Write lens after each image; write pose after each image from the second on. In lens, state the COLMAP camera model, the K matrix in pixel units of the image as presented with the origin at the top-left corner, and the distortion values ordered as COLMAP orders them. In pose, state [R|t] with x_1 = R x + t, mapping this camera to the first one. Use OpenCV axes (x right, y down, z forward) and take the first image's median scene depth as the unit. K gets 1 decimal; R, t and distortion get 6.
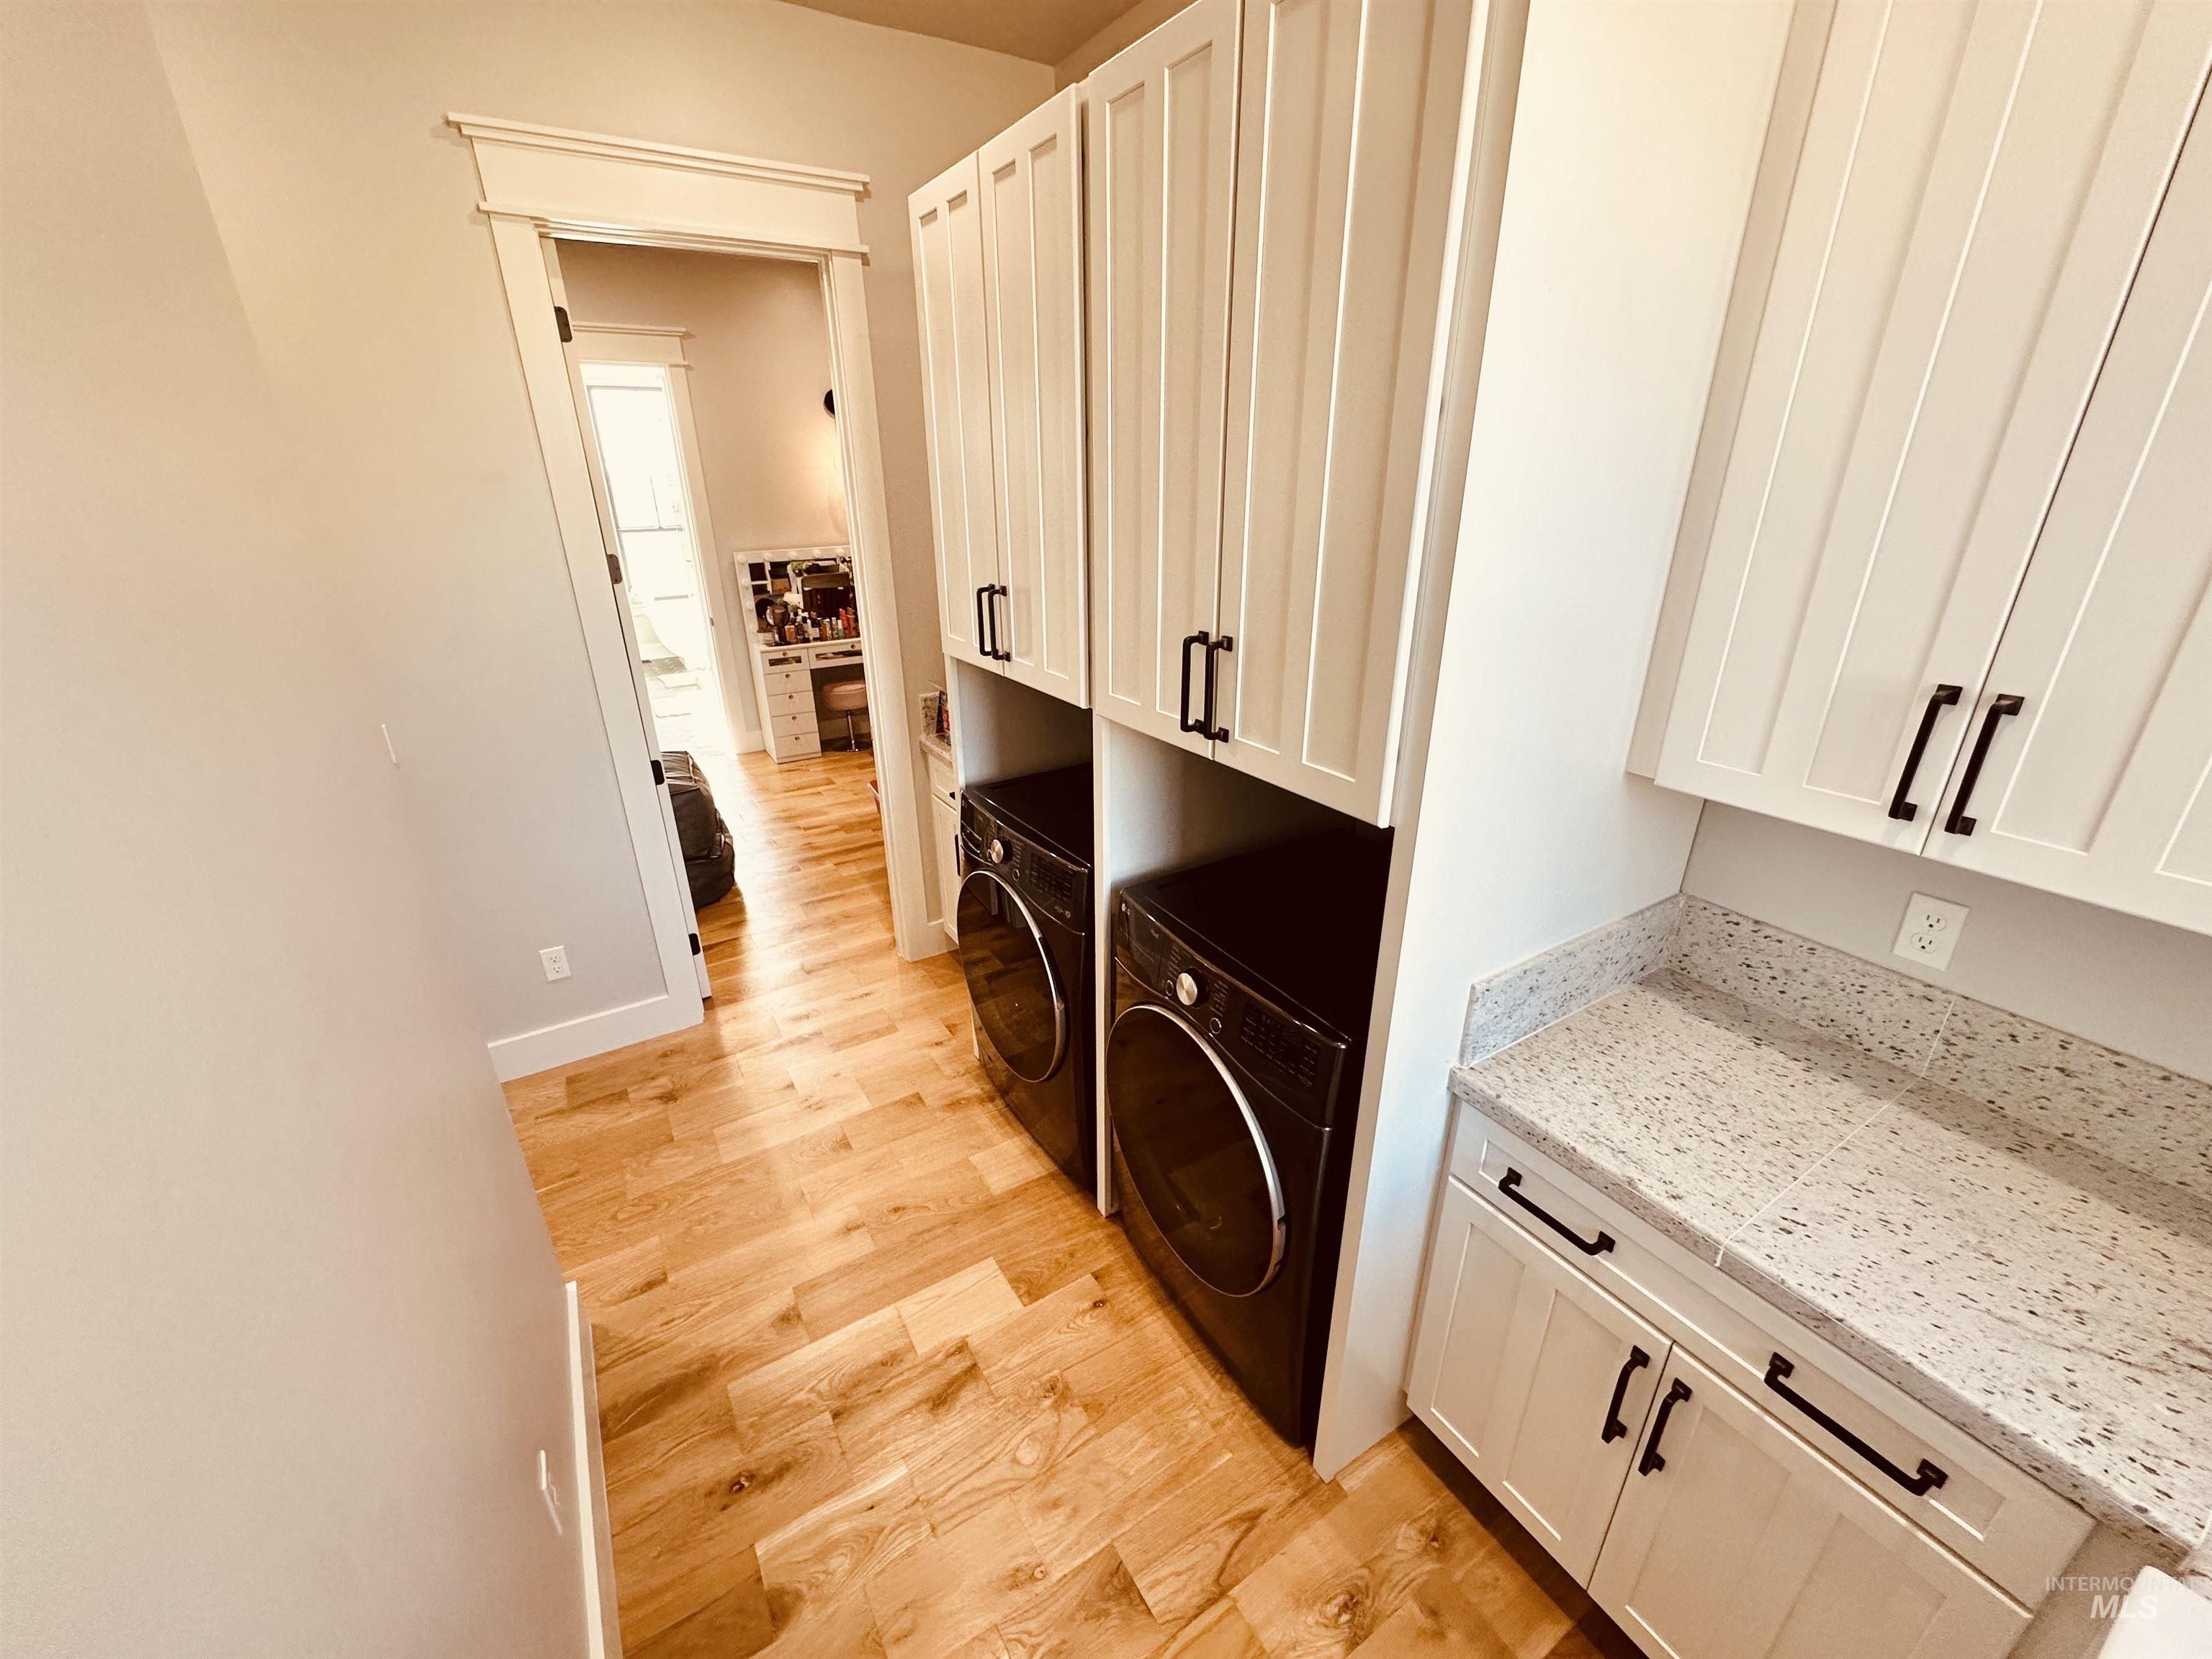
lens RADIAL K [[883.8, 0, 1104.7], [0, 883.8, 830.7], [0, 0, 1]] dist [-0.005097, 0.001261]
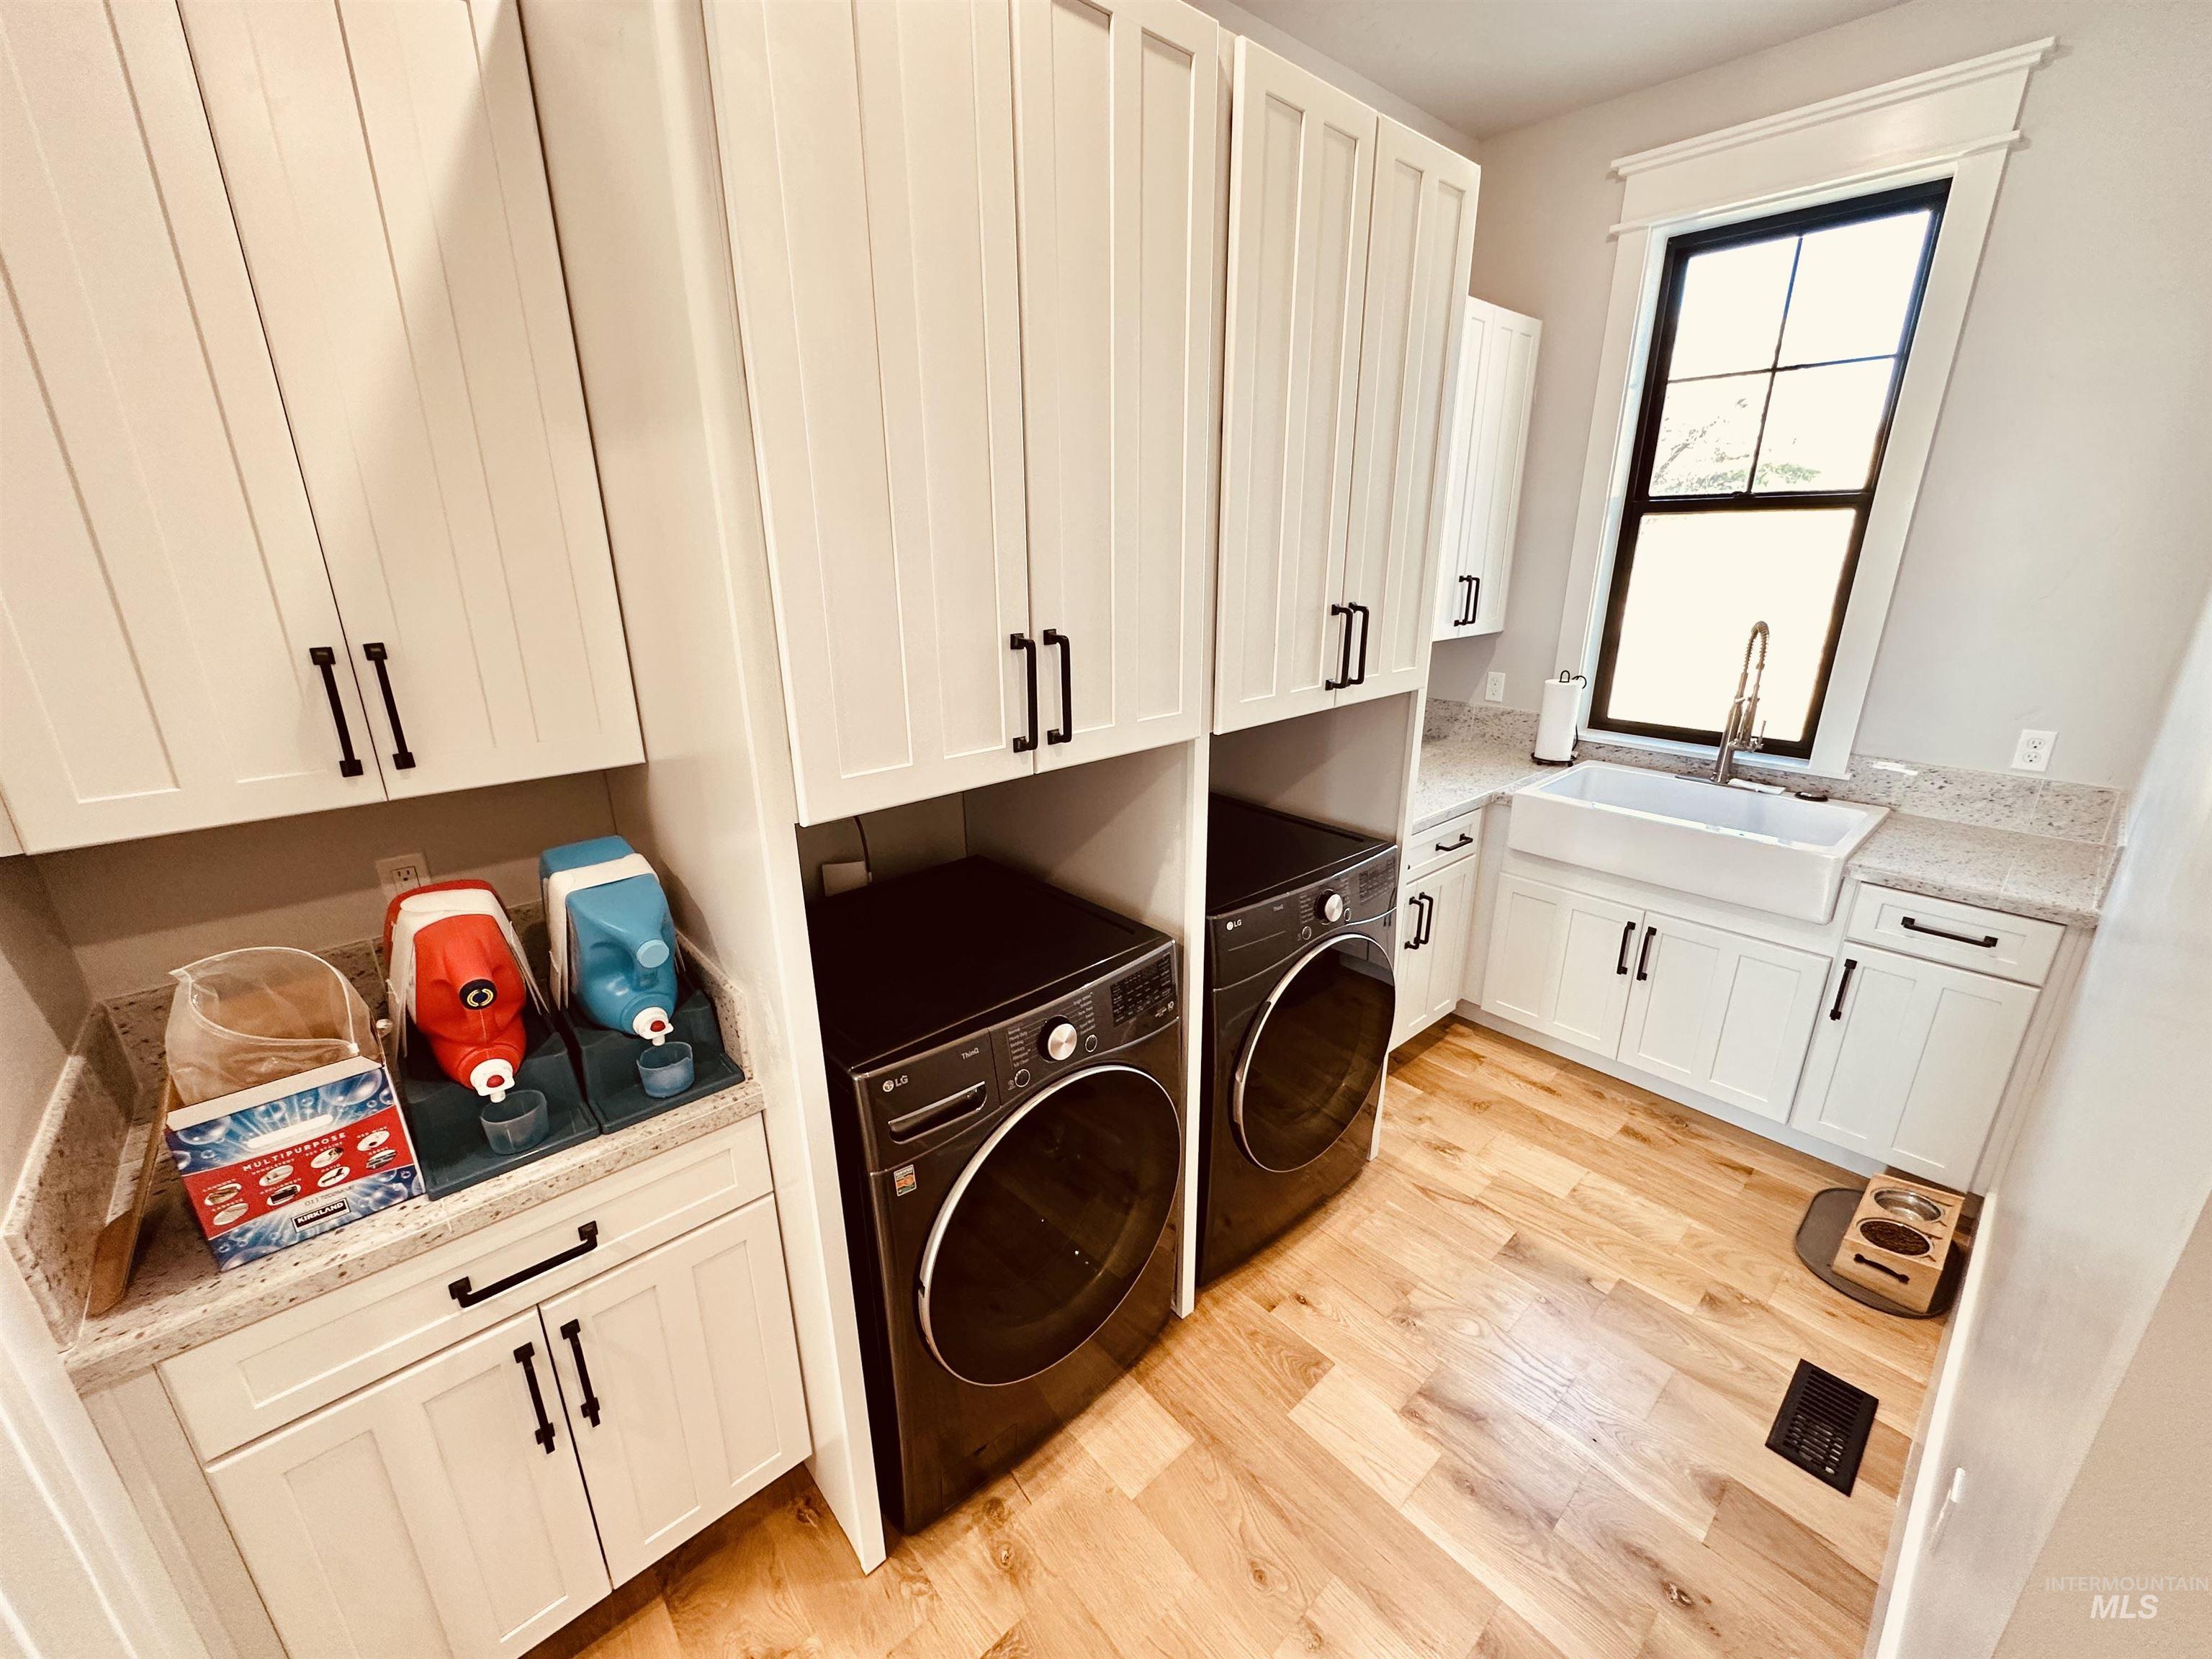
lens RADIAL K [[883.8, 0, 1107.8], [0, 883.8, 826.8], [0, 0, 1]] dist [-0.005097, 0.001261]
pose [[-0.164868, -0.306309, 0.937547, -0.781606], [0.383195, 0.855990, 0.347048, -0.370658], [-0.908835, 0.416480, -0.023749, 1.053618]]
